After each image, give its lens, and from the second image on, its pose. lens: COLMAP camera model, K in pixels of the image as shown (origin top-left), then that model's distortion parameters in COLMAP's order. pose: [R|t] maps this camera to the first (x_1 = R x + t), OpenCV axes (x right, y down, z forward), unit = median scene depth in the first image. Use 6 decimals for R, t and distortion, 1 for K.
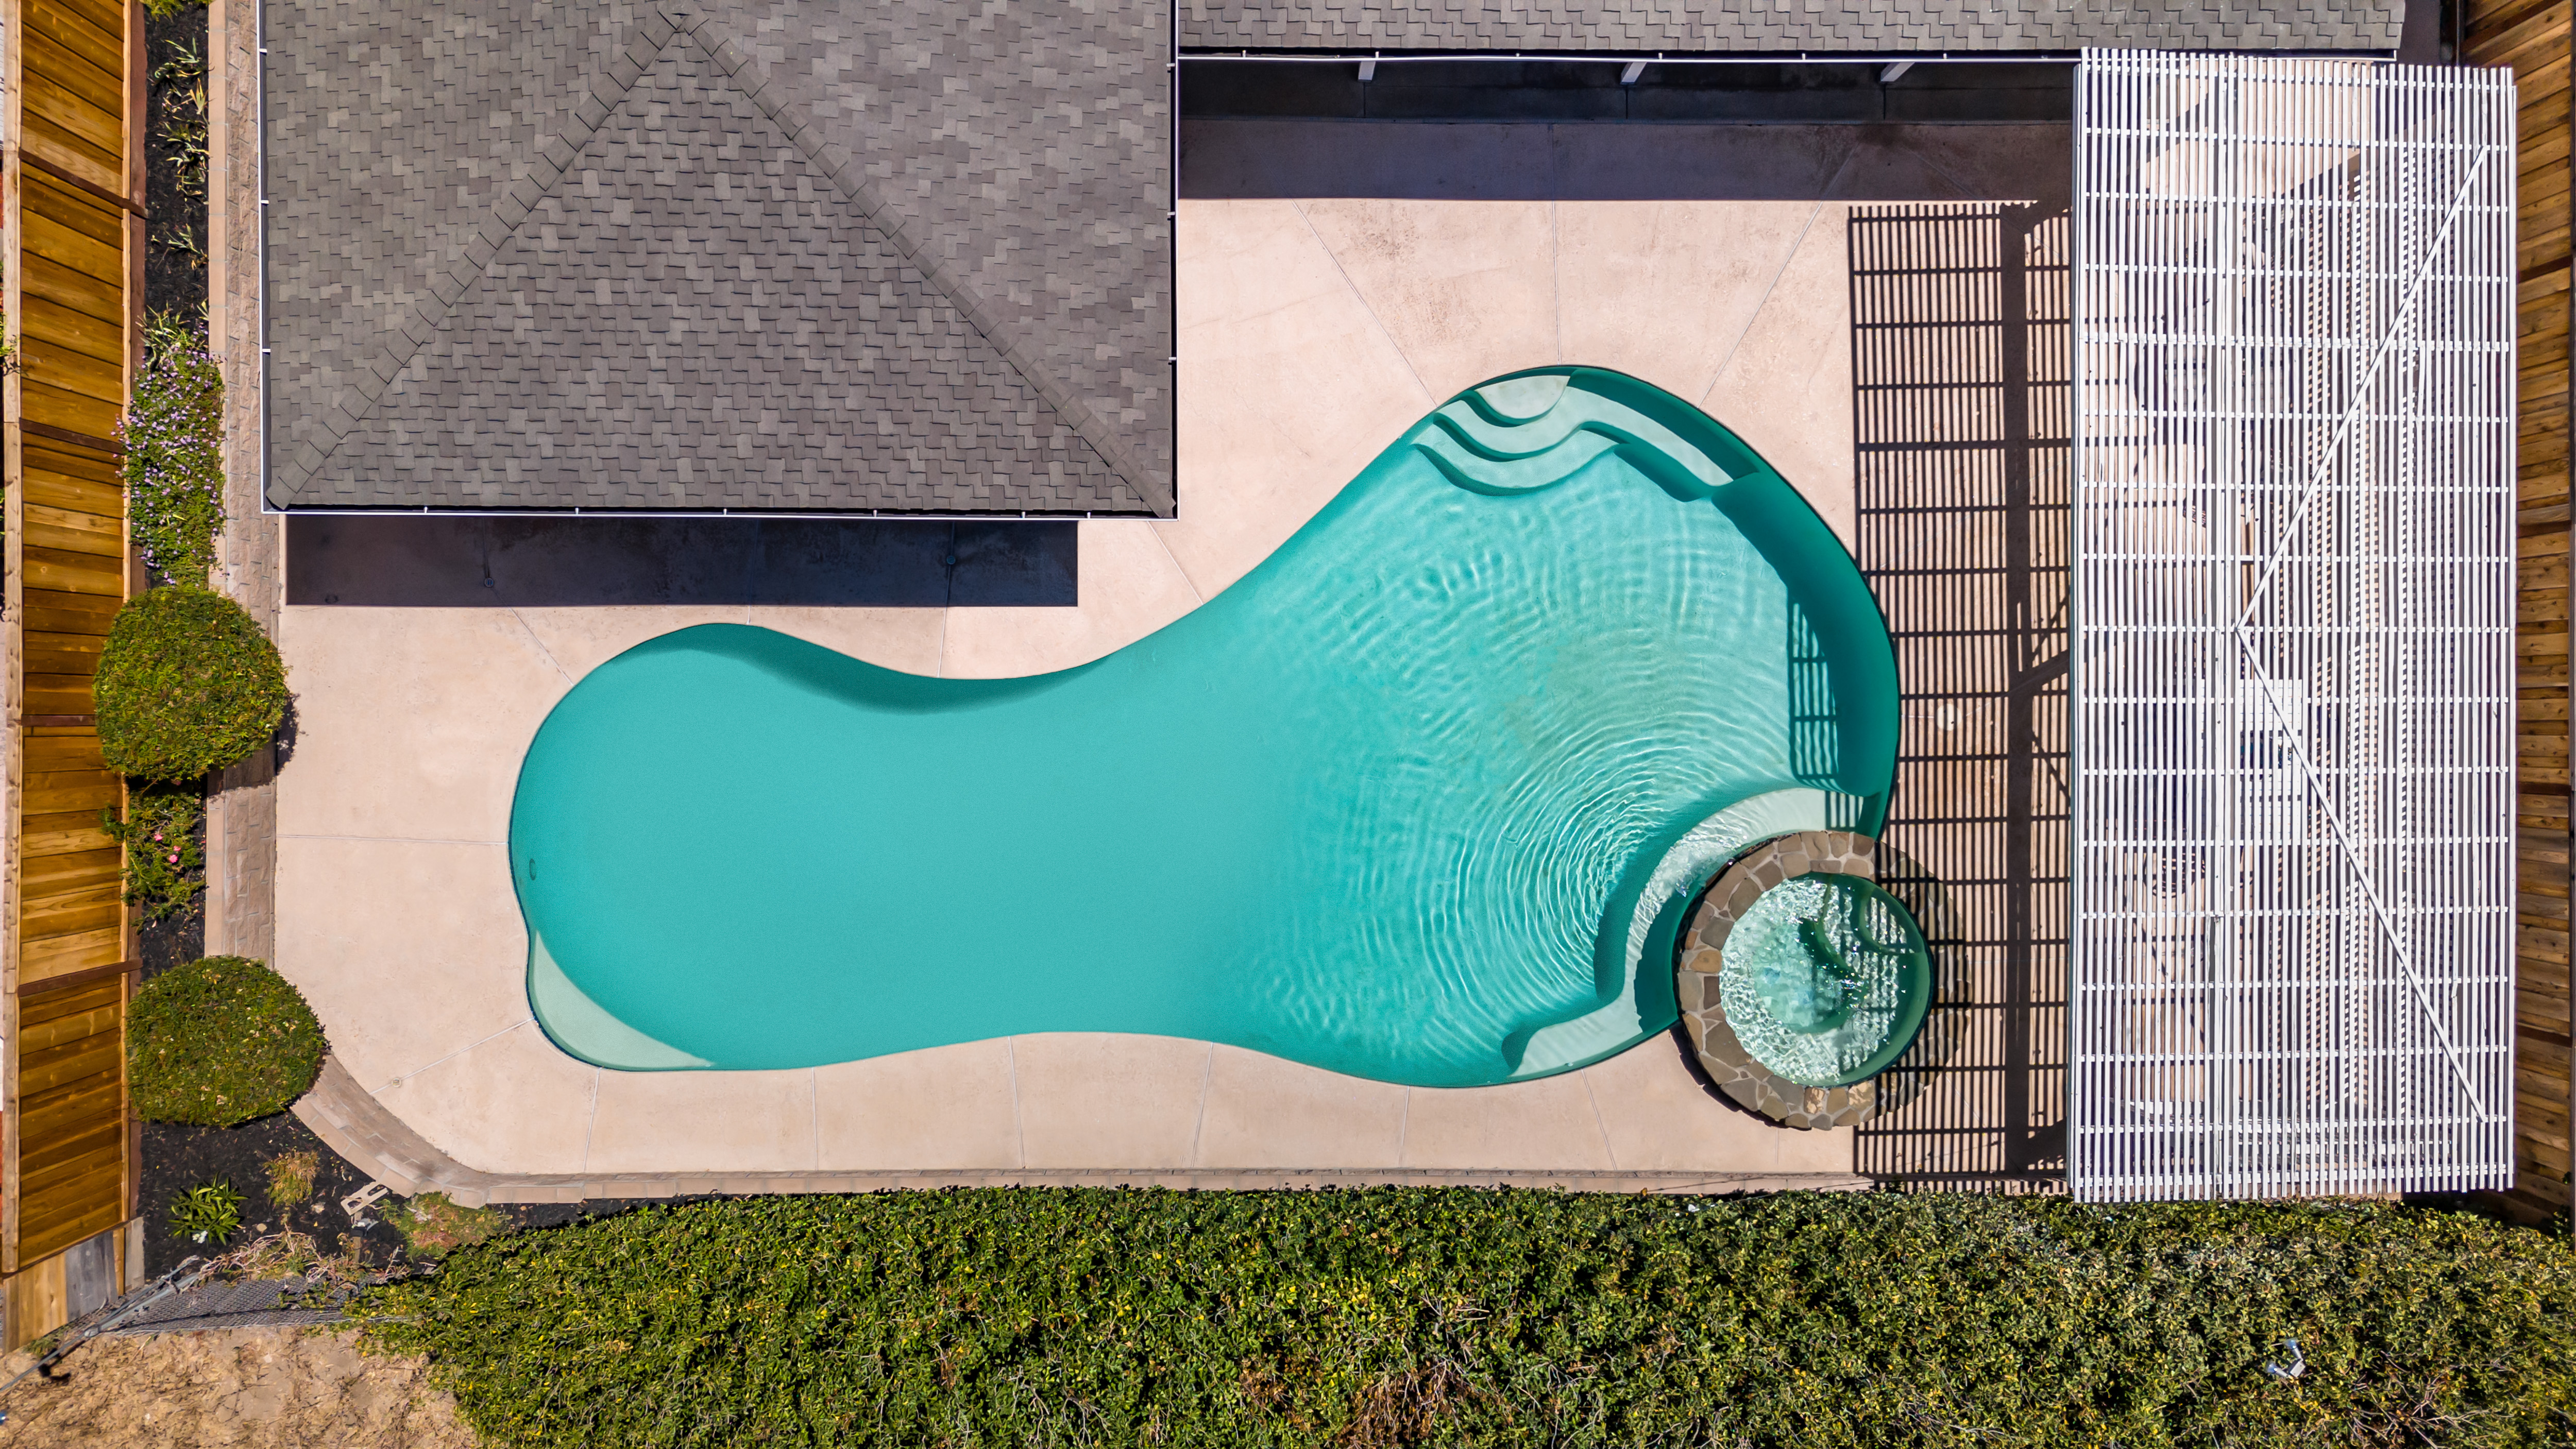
lens RADIAL K [[1881.5, 0, 1270.2], [0, 1881.5, 721.9], [0, 0, 1]] dist [0.056690, -0.042806]
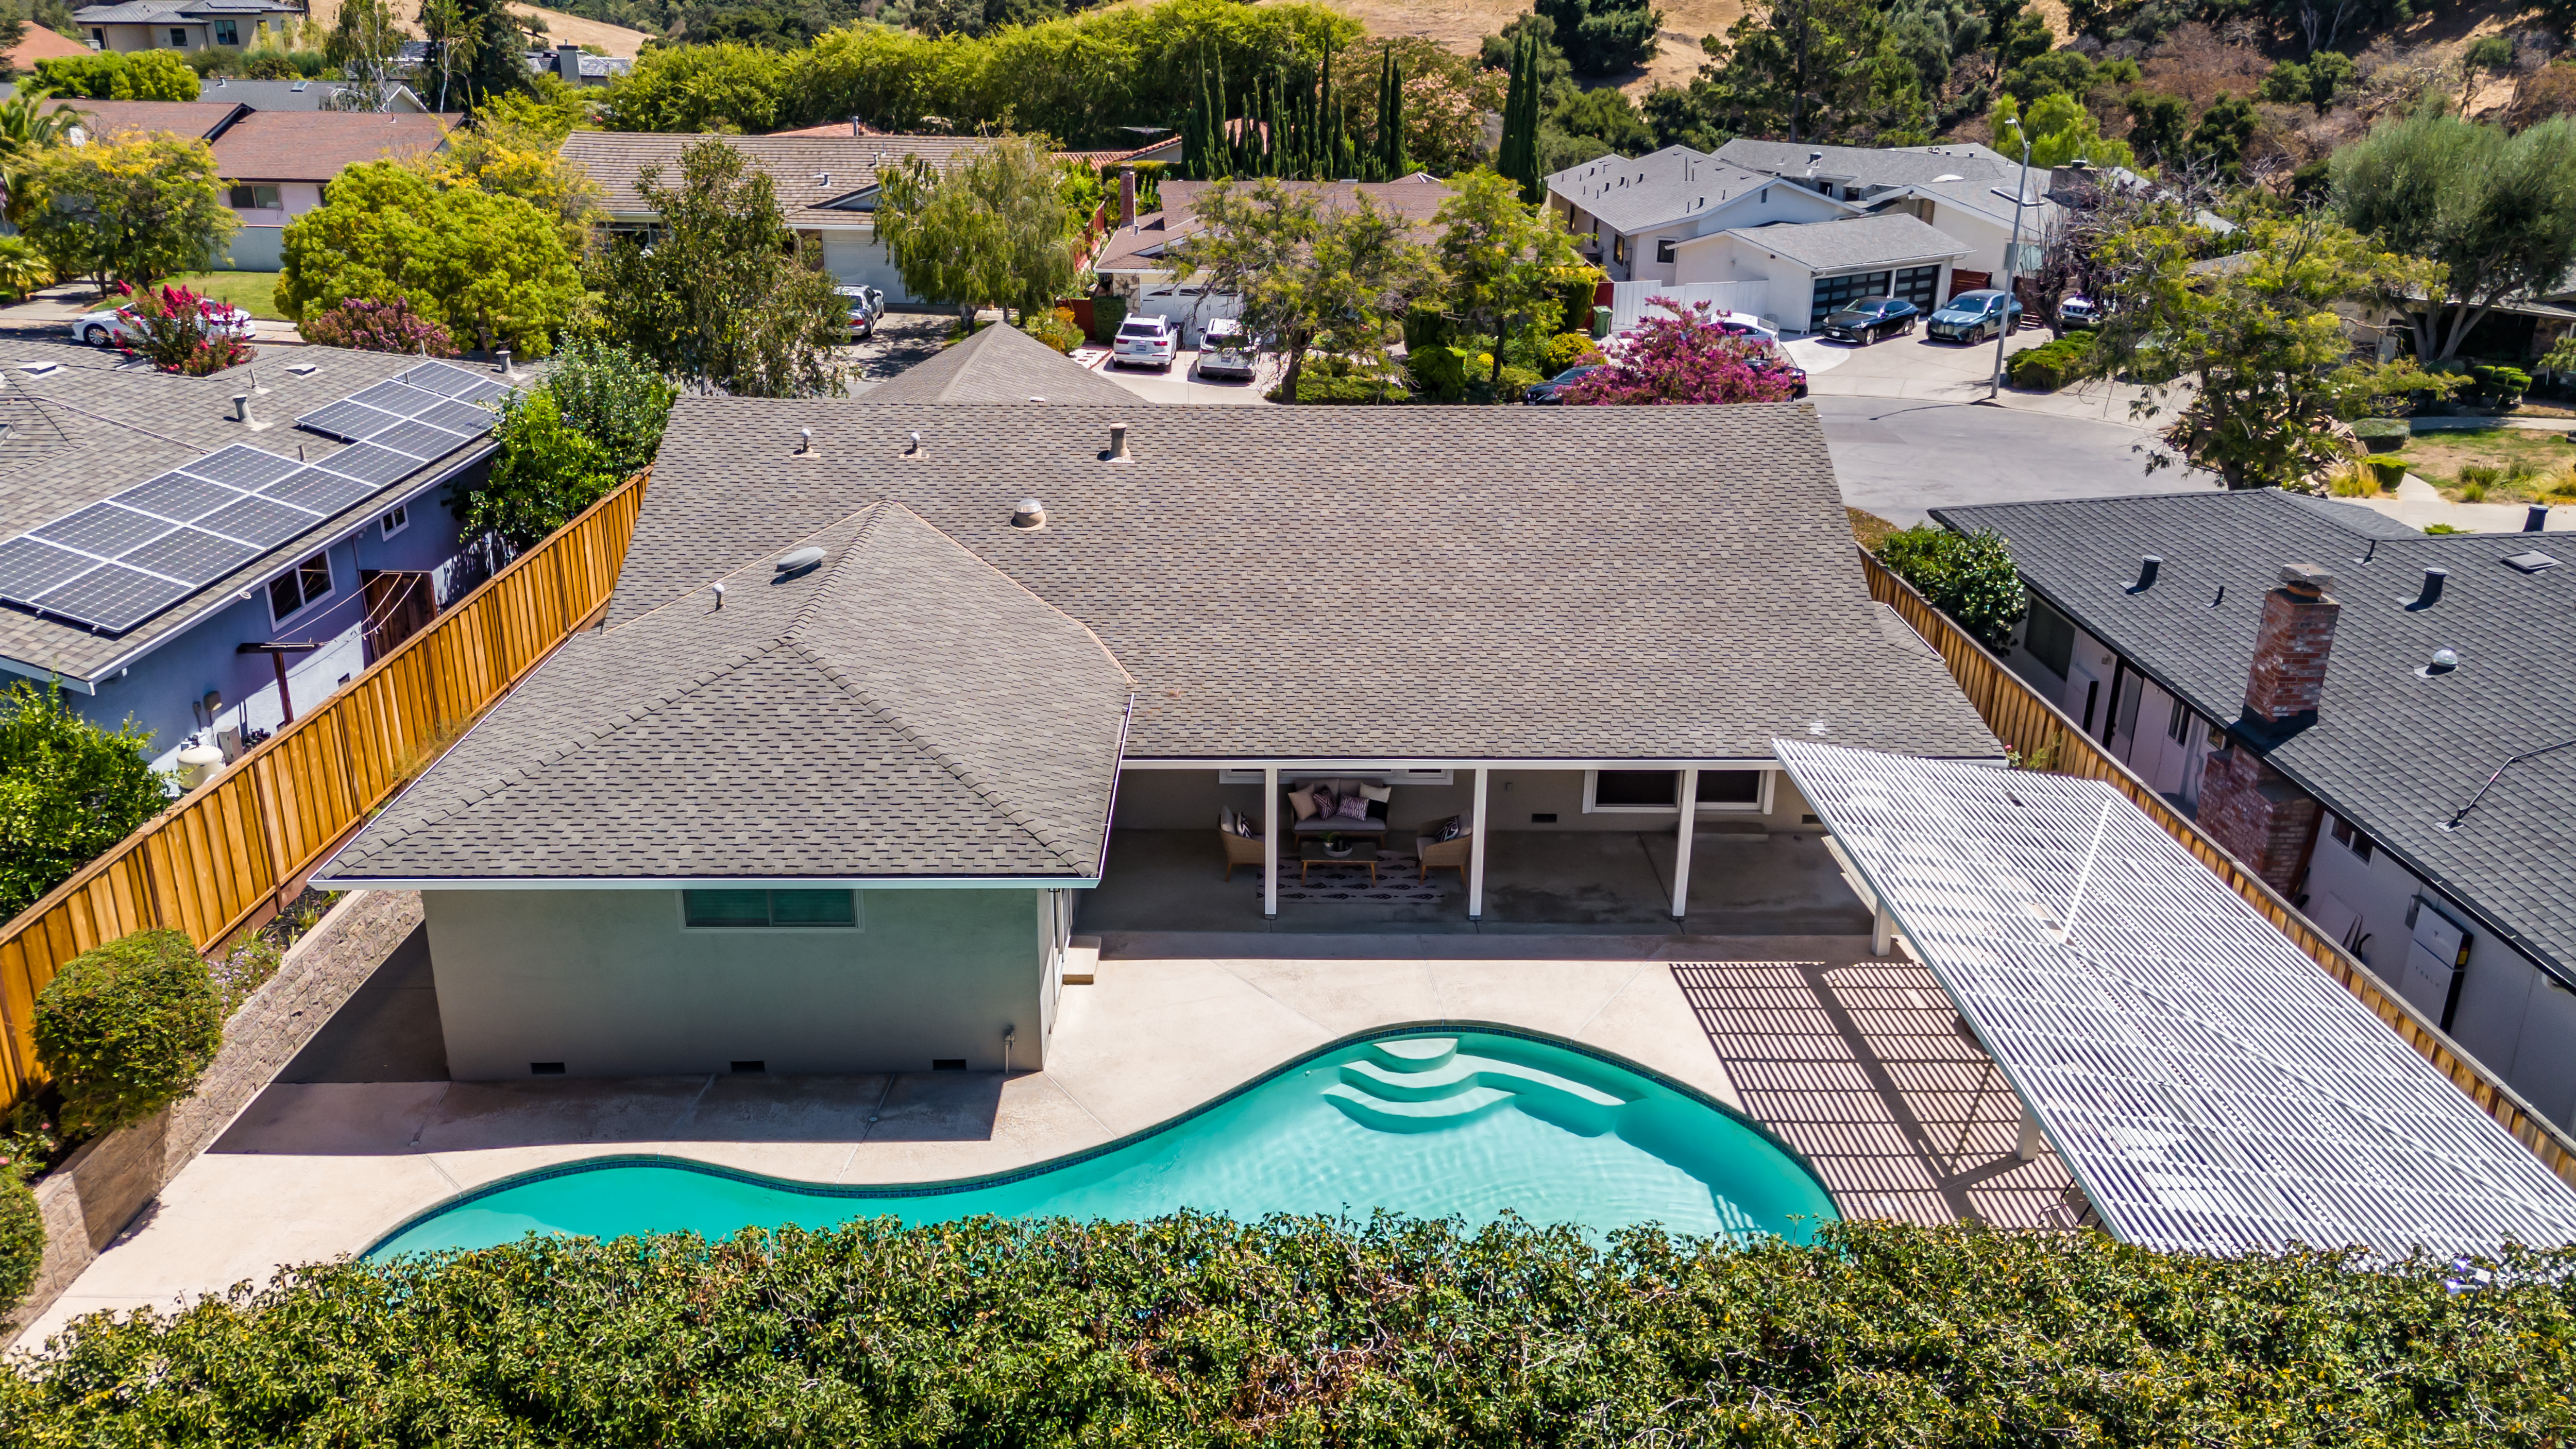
lens RADIAL K [[1881.5, 0, 1270.2], [0, 1881.5, 721.9], [0, 0, 1]] dist [0.056690, -0.042806]
pose [[0.999943, -0.007815, 0.007303, 0.041395], [0.009587, 0.352008, -0.935948, 0.805987], [0.004744, 0.935964, 0.352063, 0.430736]]
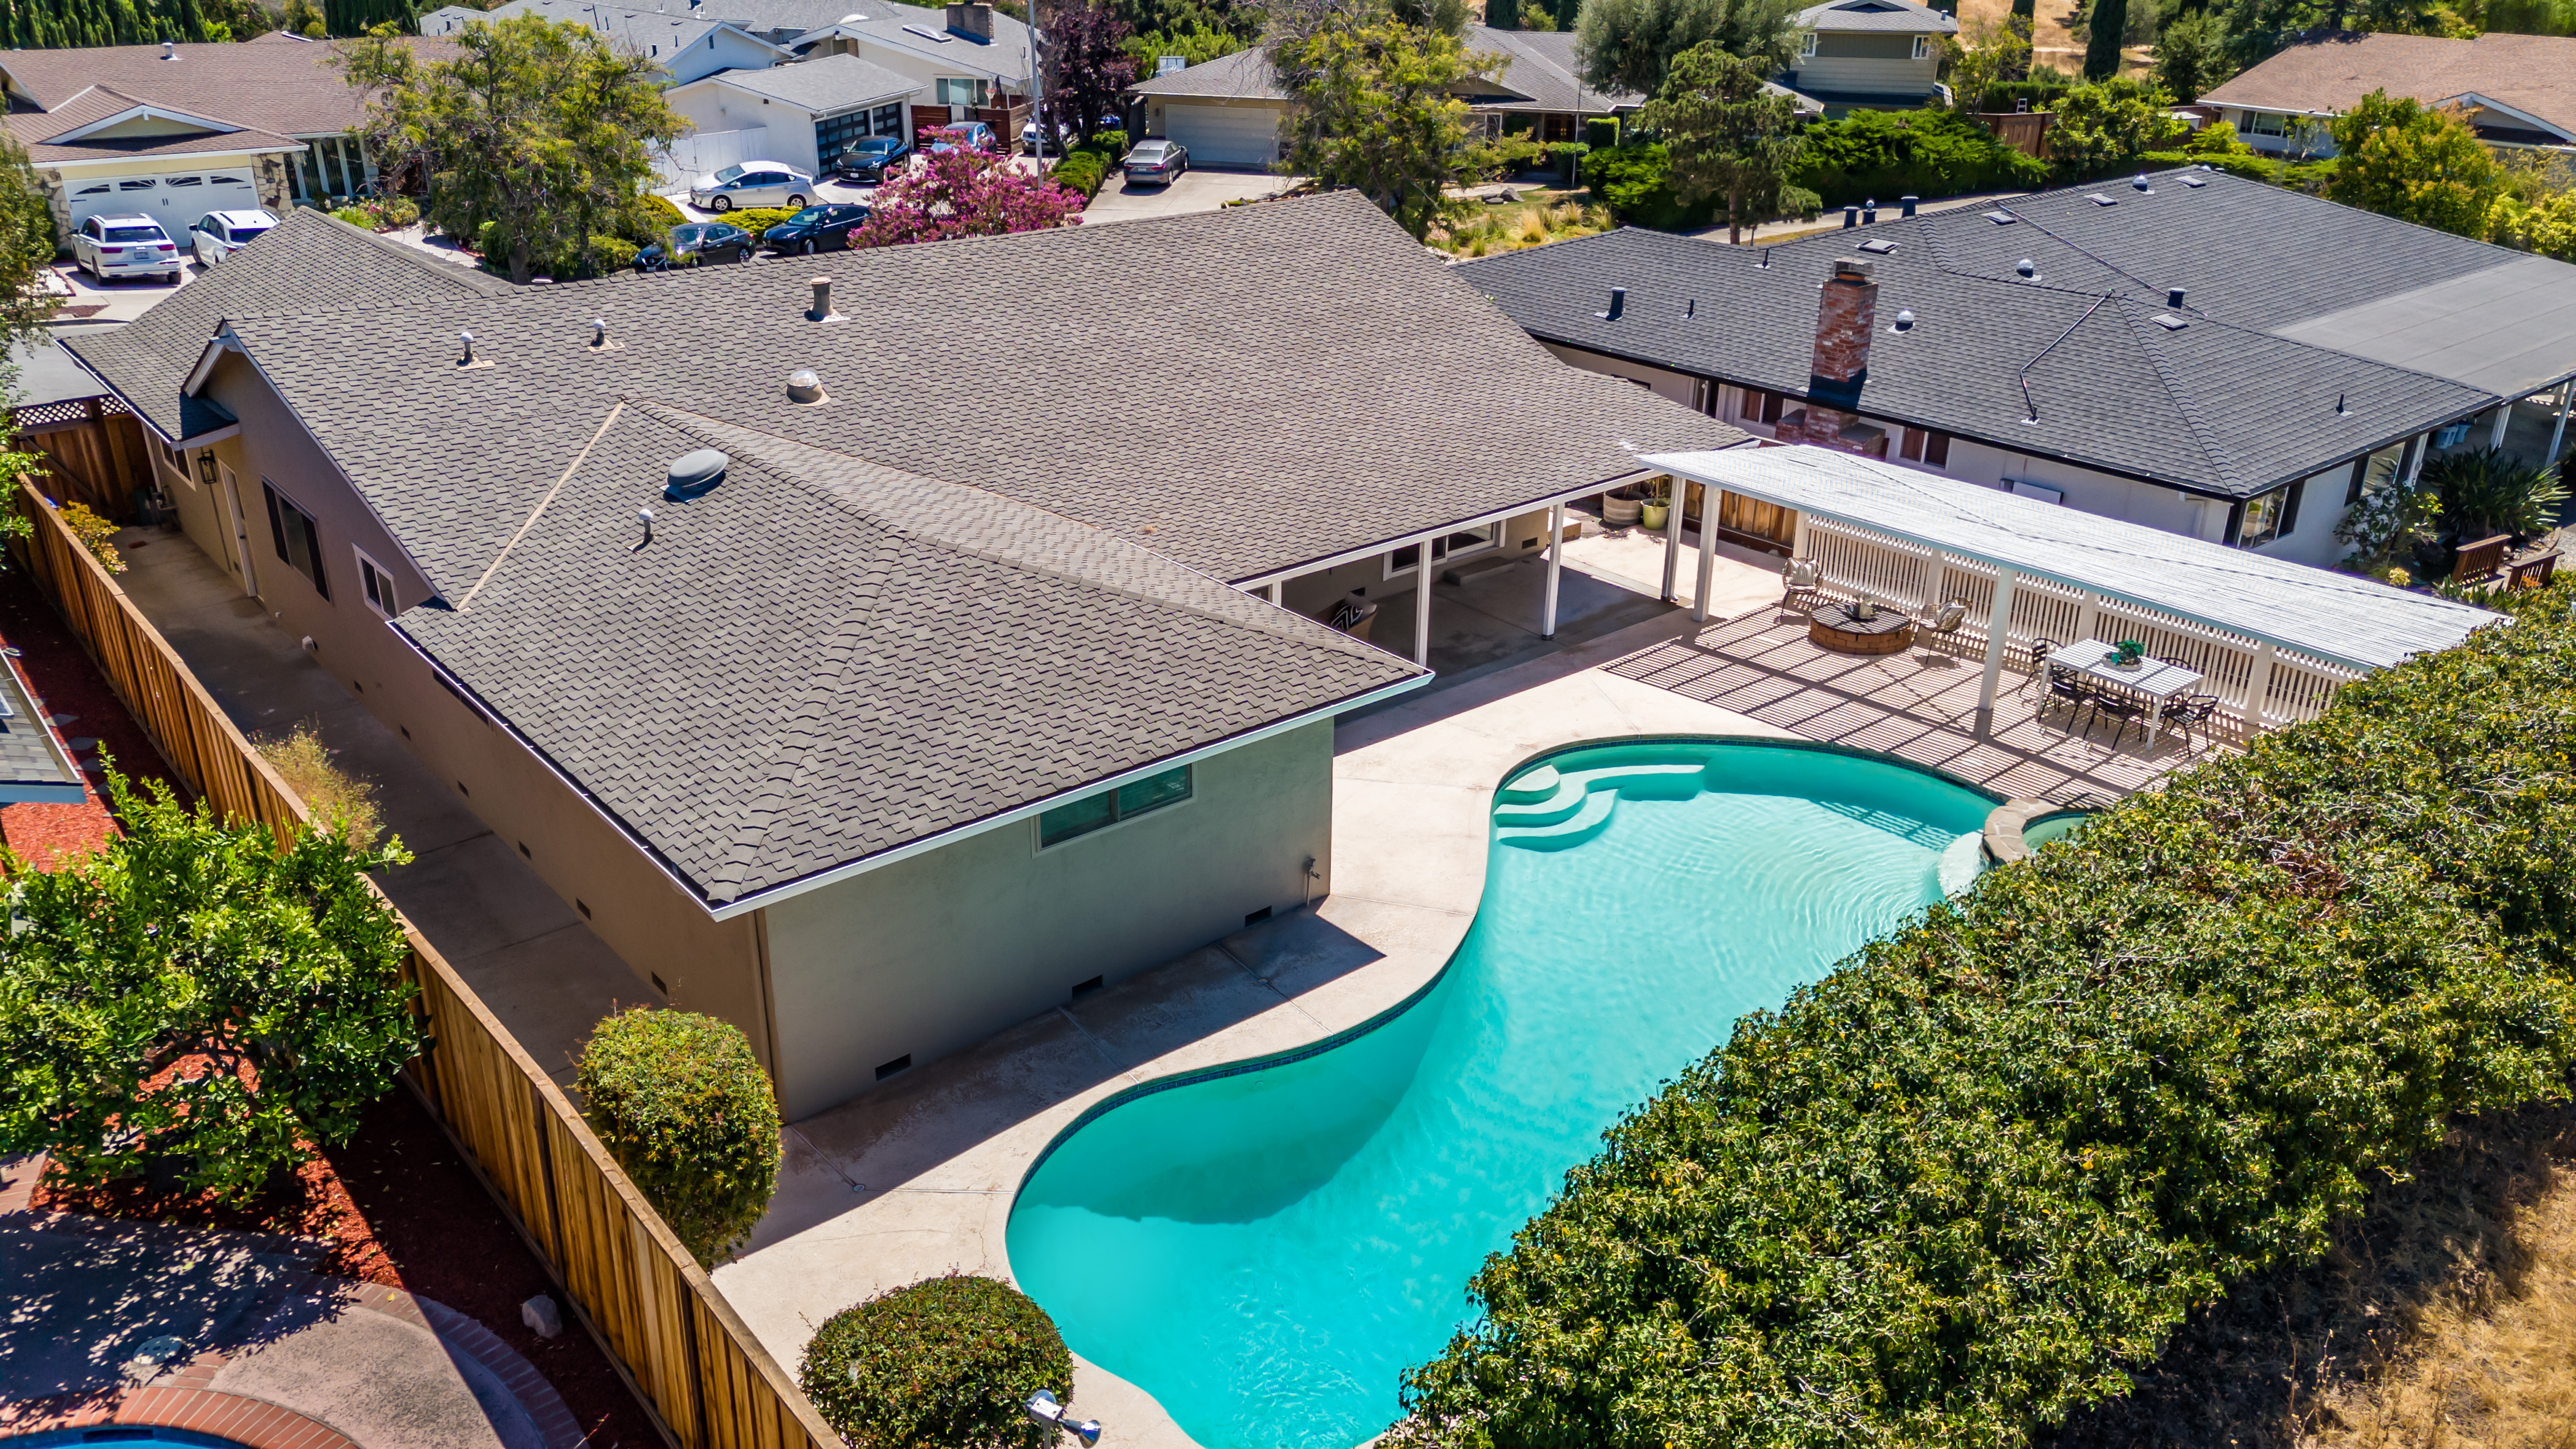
lens RADIAL K [[1881.5, 0, 1270.2], [0, 1881.5, 721.9], [0, 0, 1]] dist [0.056690, -0.042806]
pose [[0.772825, -0.262629, 0.577727, -0.692208], [0.634619, 0.319812, -0.703547, 0.563296], [0.000008, 0.910355, 0.413828, 0.467432]]
